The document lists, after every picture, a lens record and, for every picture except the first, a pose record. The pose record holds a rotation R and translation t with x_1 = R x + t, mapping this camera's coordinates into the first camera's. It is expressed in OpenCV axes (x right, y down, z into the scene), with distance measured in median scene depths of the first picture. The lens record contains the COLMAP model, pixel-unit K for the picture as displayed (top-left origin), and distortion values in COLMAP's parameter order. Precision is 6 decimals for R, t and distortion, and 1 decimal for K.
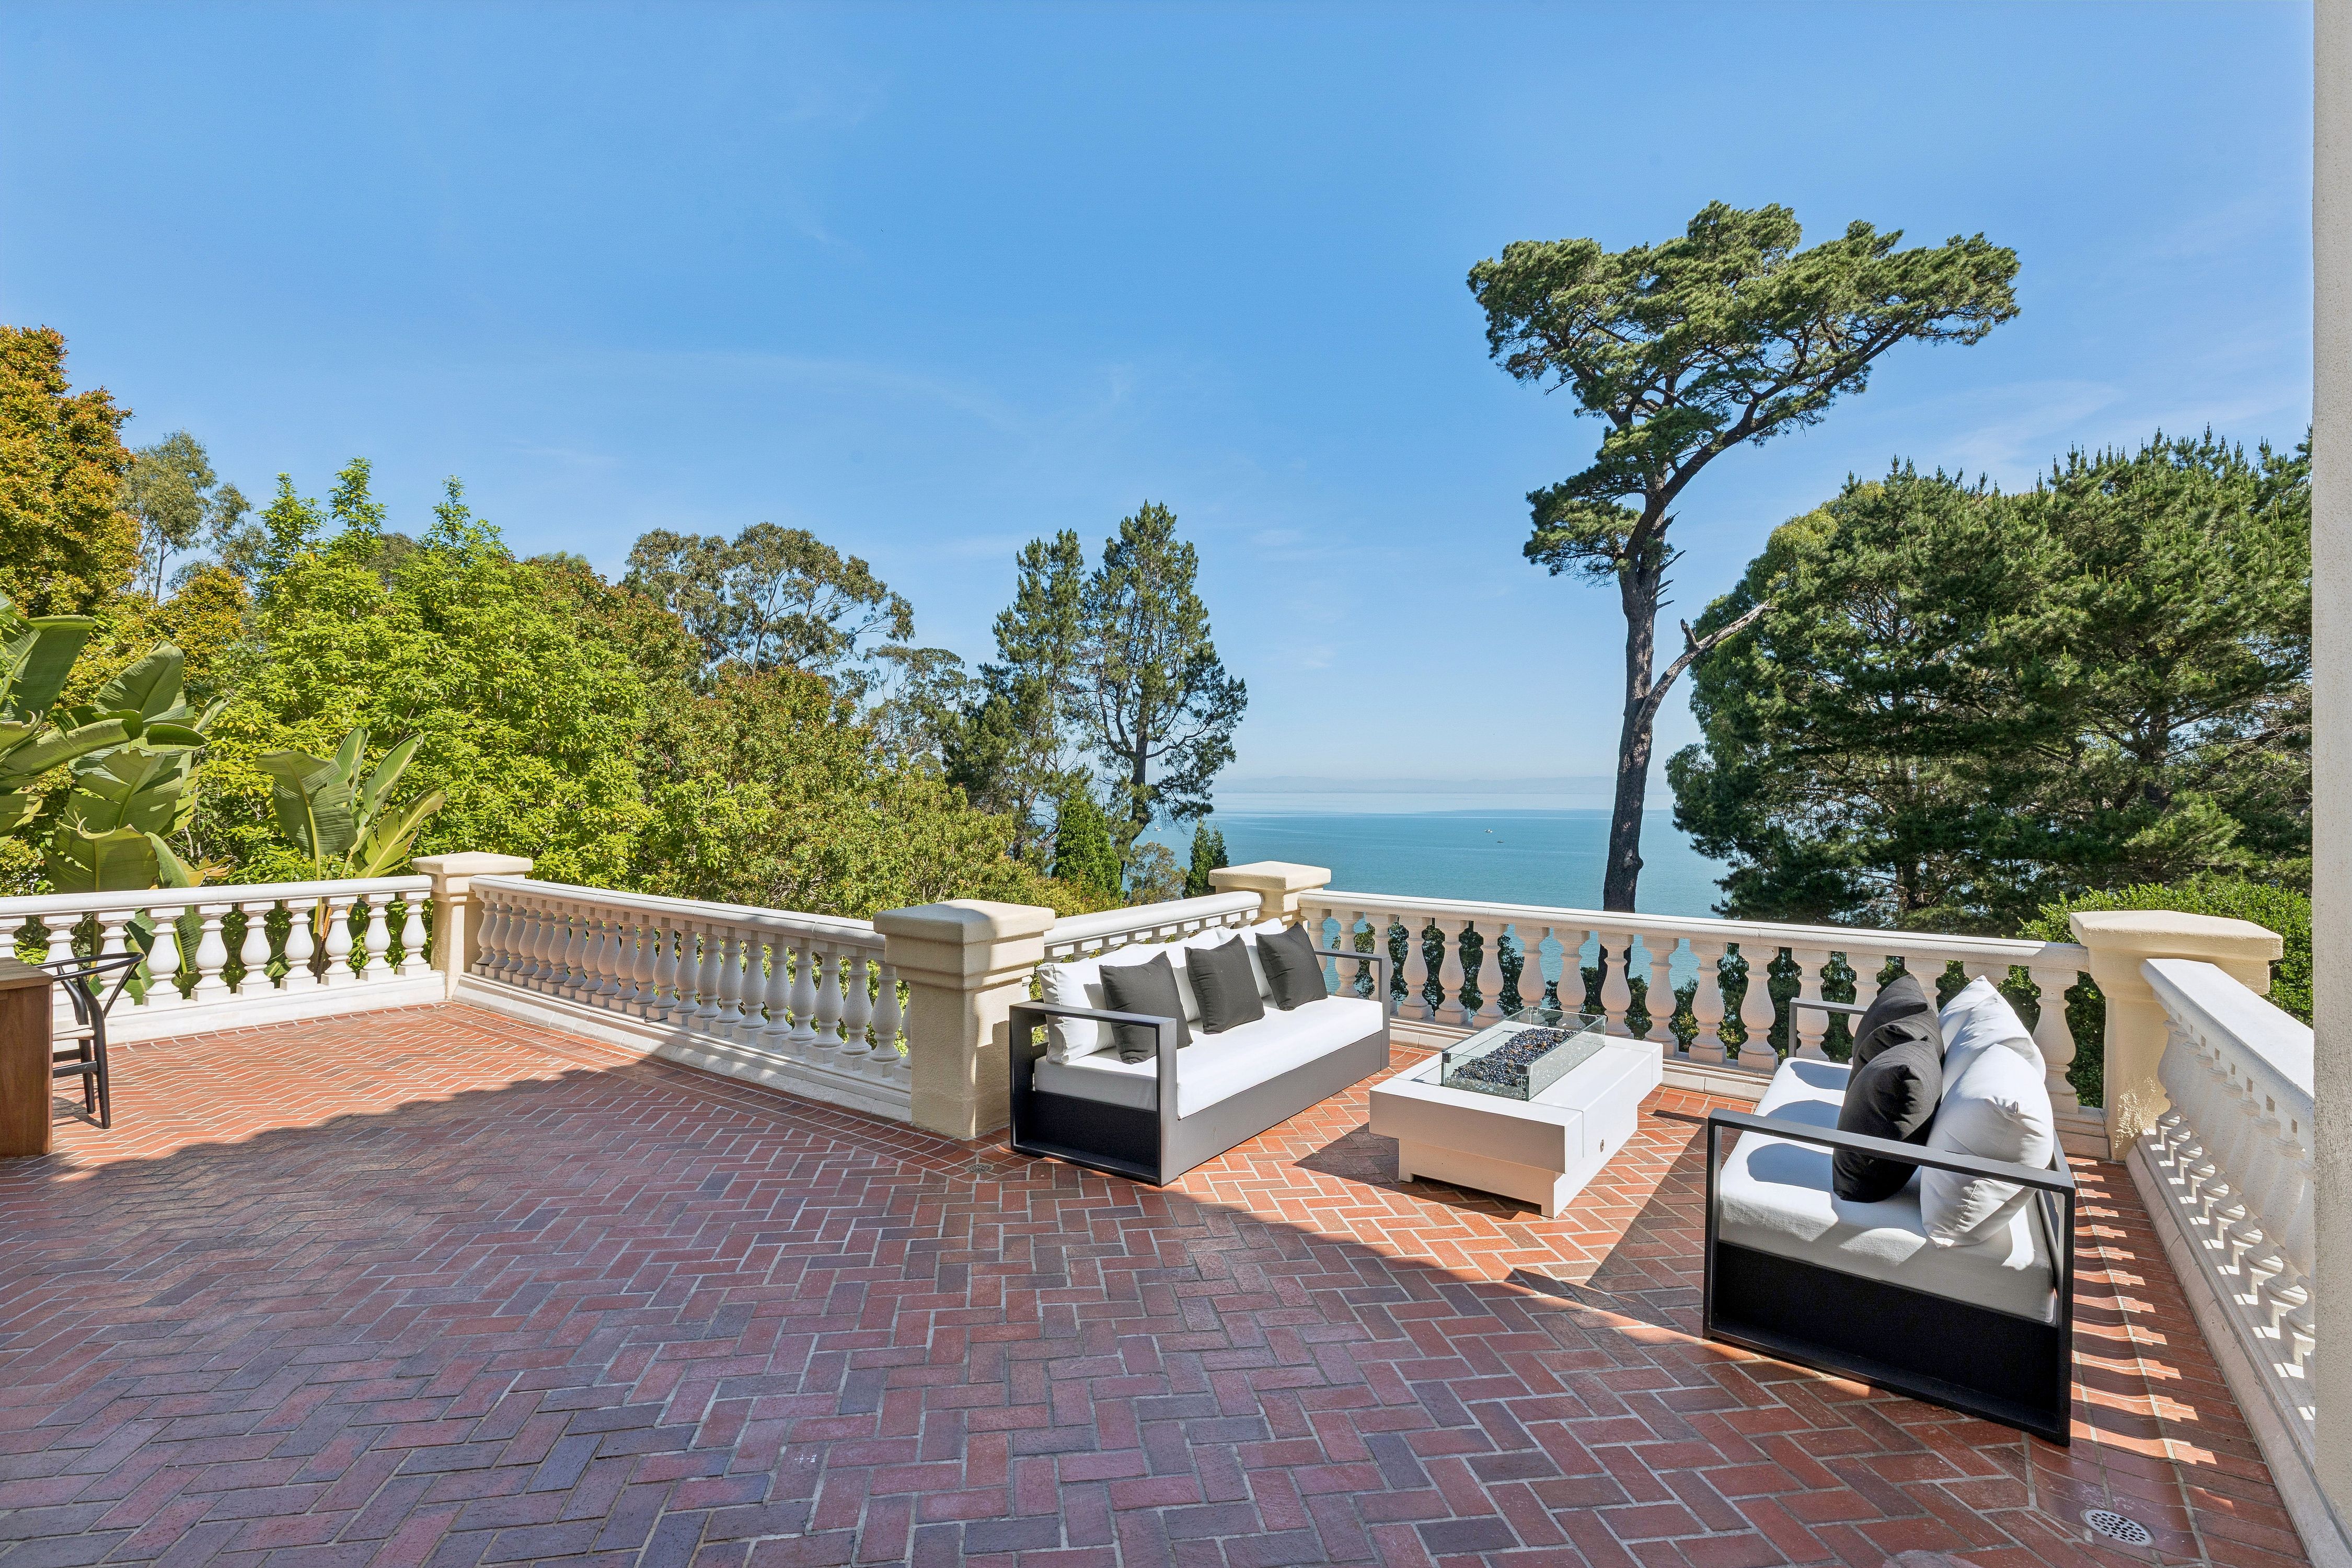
lens RADIAL K [[1052.5, 0, 1165.4], [0, 1052.5, 774.6], [0, 0, 1]] dist [0.007363, -0.000578]
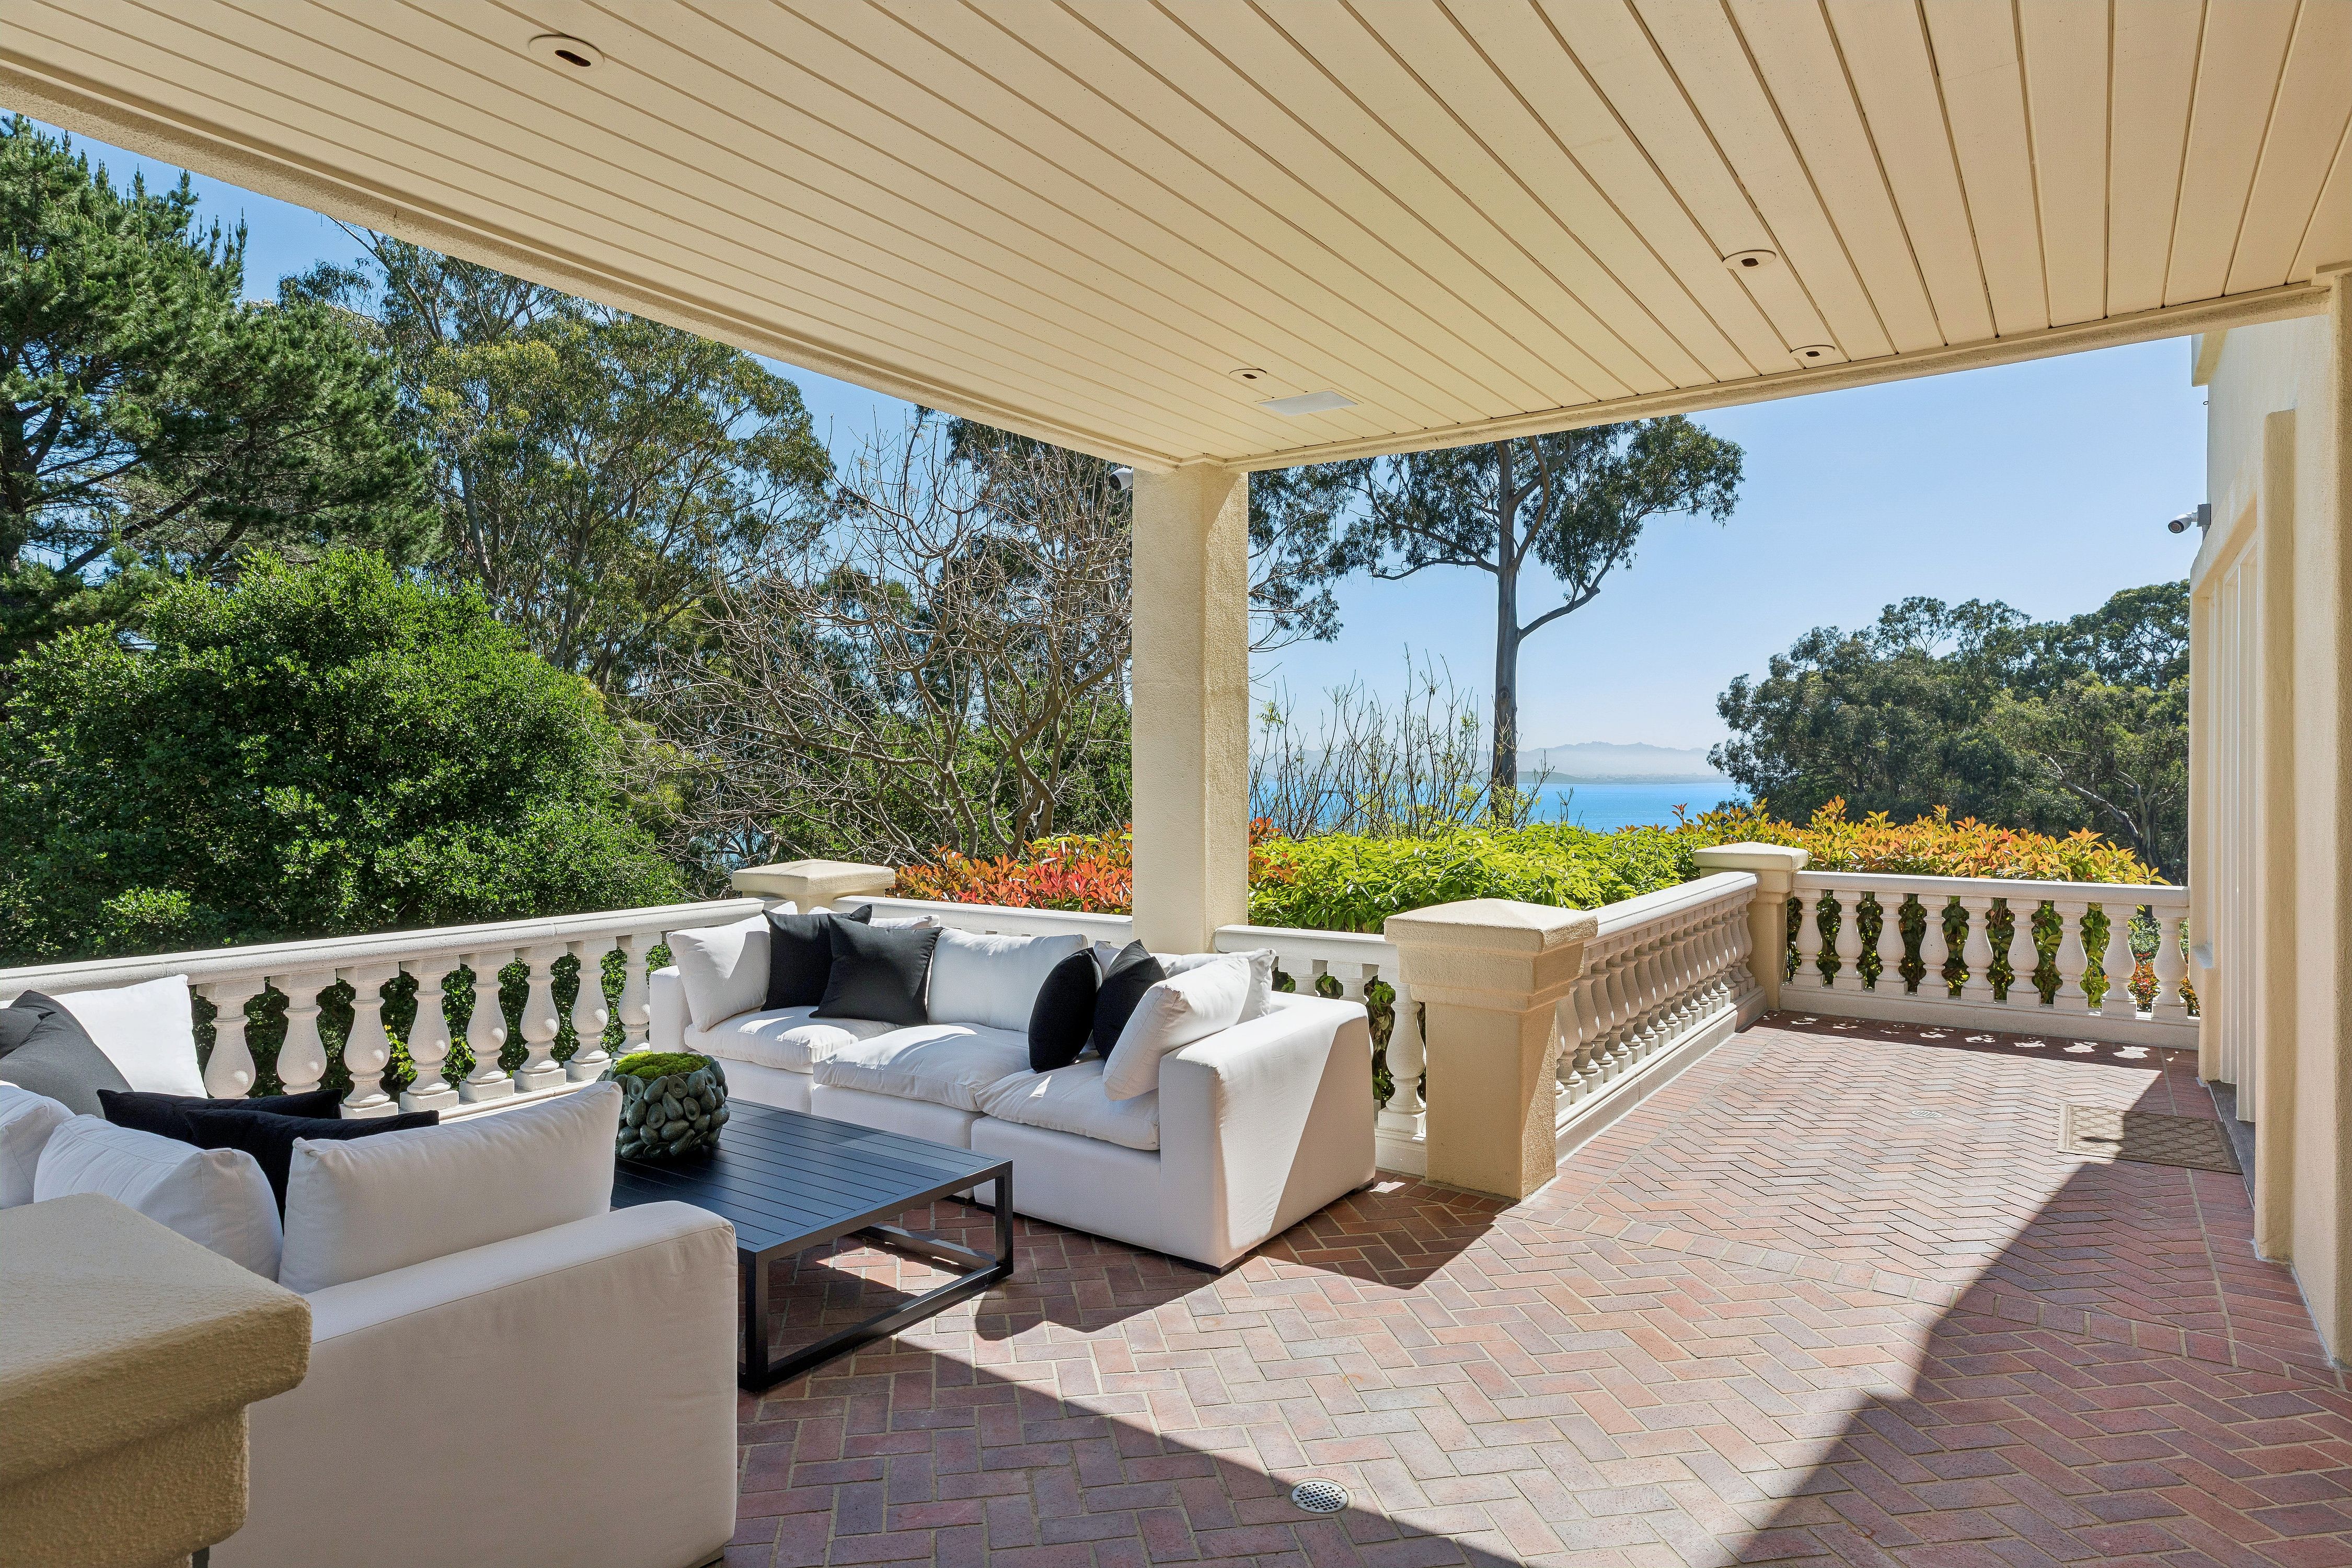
lens RADIAL K [[1335.8, 0, 1165.6], [0, 1335.8, 784.4], [0, 0, 1]] dist [0.013646, 0.000303]
pose [[-0.022631, -0.017168, 0.999596, -0.044079], [-0.010831, 0.999798, 0.016926, 0.103079], [-0.999685, -0.010444, -0.022812, 0.145863]]
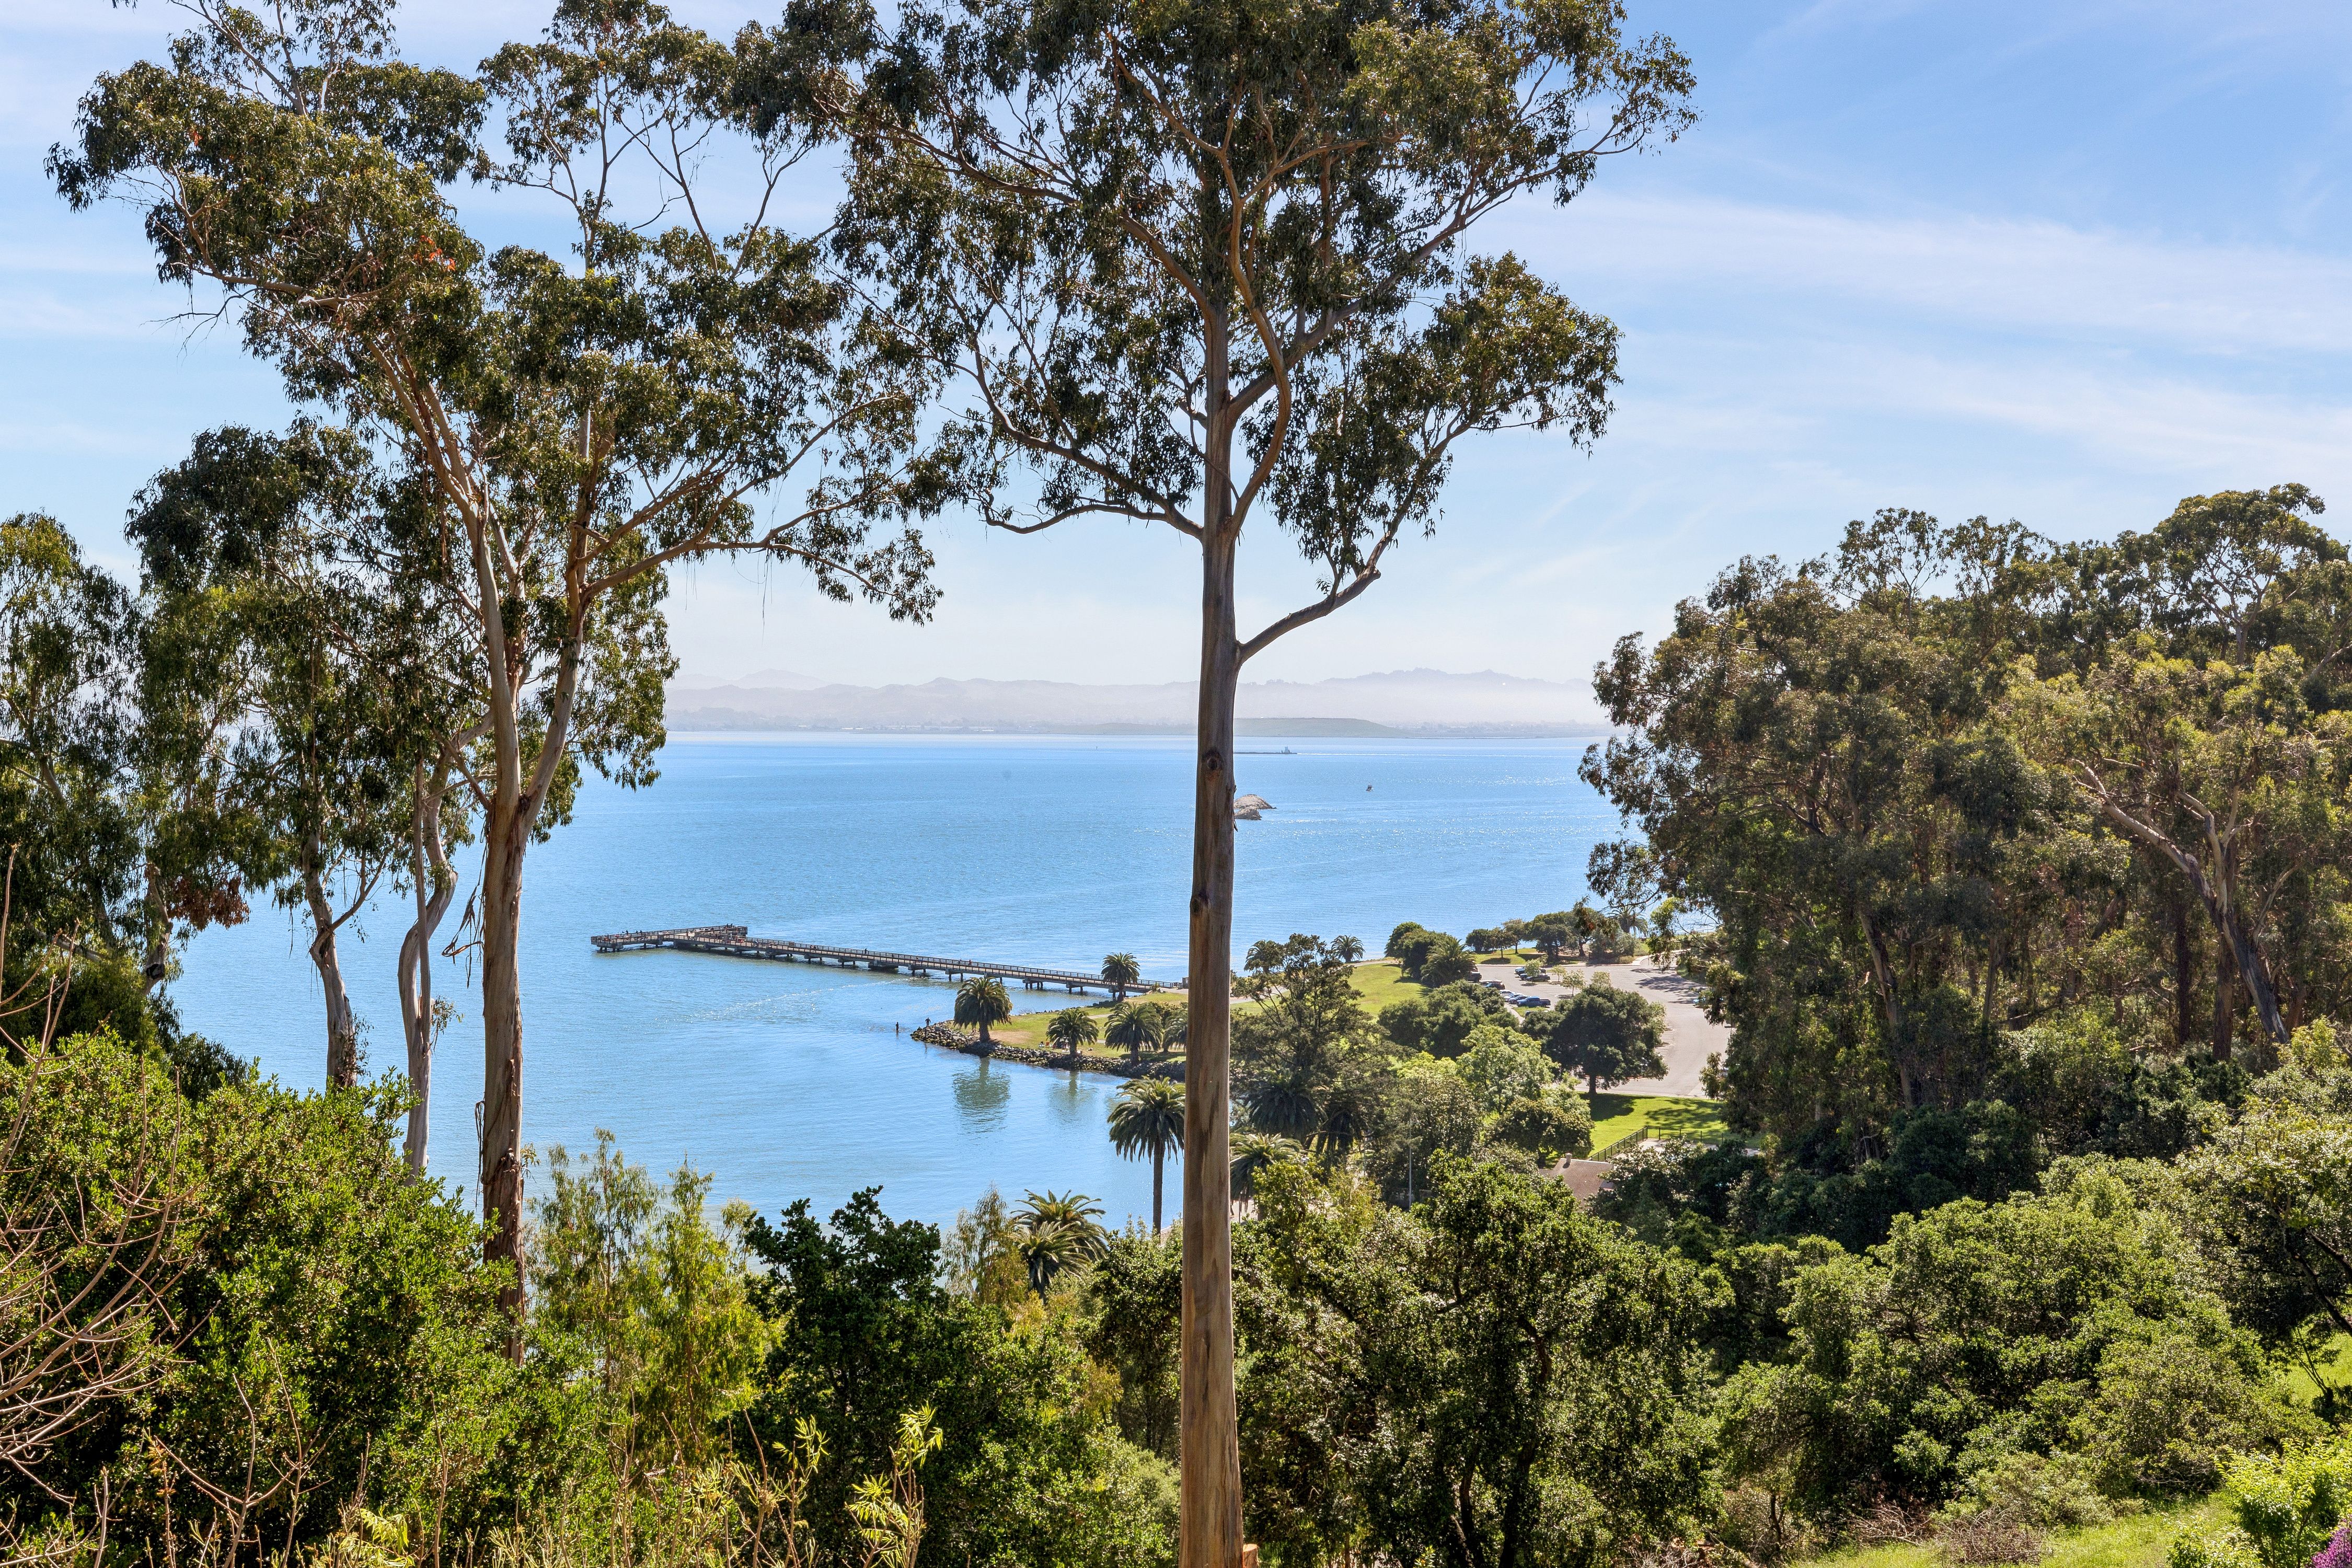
lens RADIAL K [[2282.1, 0, 1159.2], [0, 2282.1, 777.0], [0, 0, 1]] dist [-0.009731, 0.026344]
pose [[-0.217985, -0.033645, 0.975372, 0.072156], [-0.013560, 0.999414, 0.031444, -0.005403], [-0.975858, -0.006372, -0.218314, 0.077307]]
